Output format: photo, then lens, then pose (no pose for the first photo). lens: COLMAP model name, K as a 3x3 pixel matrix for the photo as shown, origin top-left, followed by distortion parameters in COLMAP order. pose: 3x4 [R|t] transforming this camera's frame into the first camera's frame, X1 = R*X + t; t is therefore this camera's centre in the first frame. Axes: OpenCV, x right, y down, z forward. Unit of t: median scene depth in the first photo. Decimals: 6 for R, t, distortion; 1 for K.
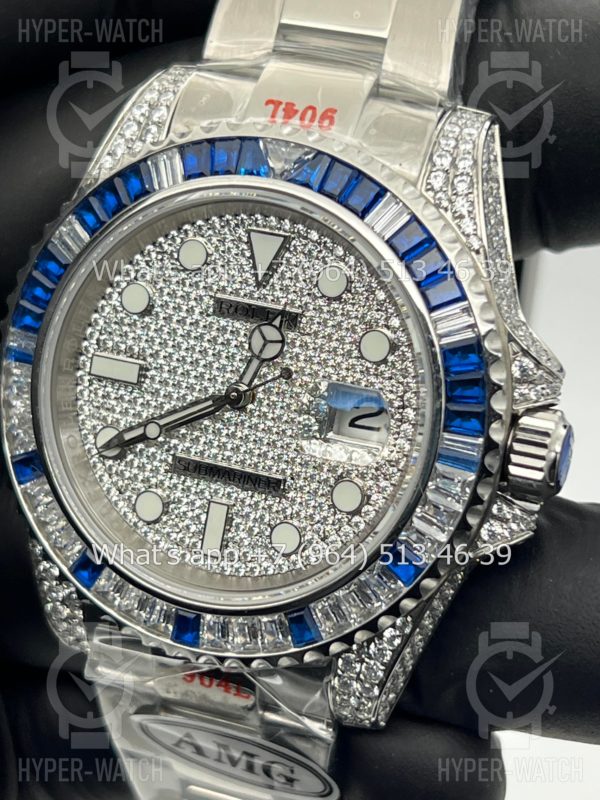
lens RADIAL K [[1910.4, 0, 300.0], [0, 1910.4, 400.0], [0, 0, 1]] dist [0.343393, -0.279804]
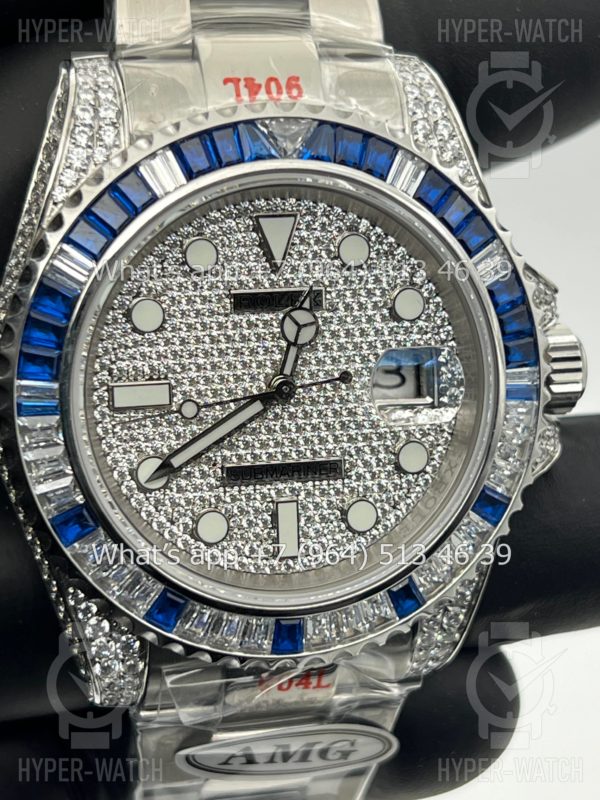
lens RADIAL K [[1910.4, 0, 300.0], [0, 1910.4, 400.0], [0, 0, 1]] dist [0.343393, -0.279804]
pose [[0.810733, -0.255647, 0.526647, -0.534221], [0.224810, 0.966592, 0.123129, -0.113332], [-0.540530, 0.018571, 0.841120, 0.188502]]
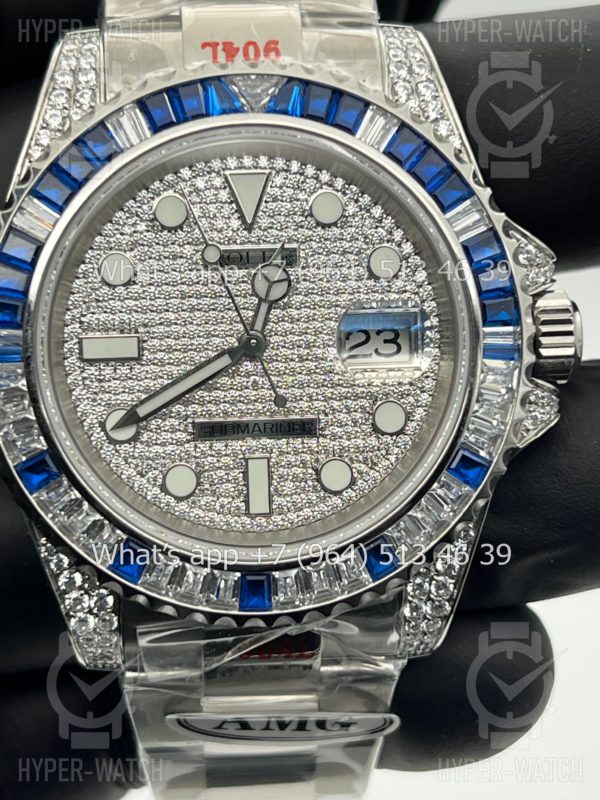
lens RADIAL K [[1910.4, 0, 300.0], [0, 1910.4, 400.0], [0, 0, 1]] dist [0.343393, -0.279804]
pose [[0.905509, -0.204938, 0.371557, -0.376019], [0.228510, 0.973335, -0.020036, 0.050060], [-0.357543, 0.103048, 0.928194, 0.100448]]
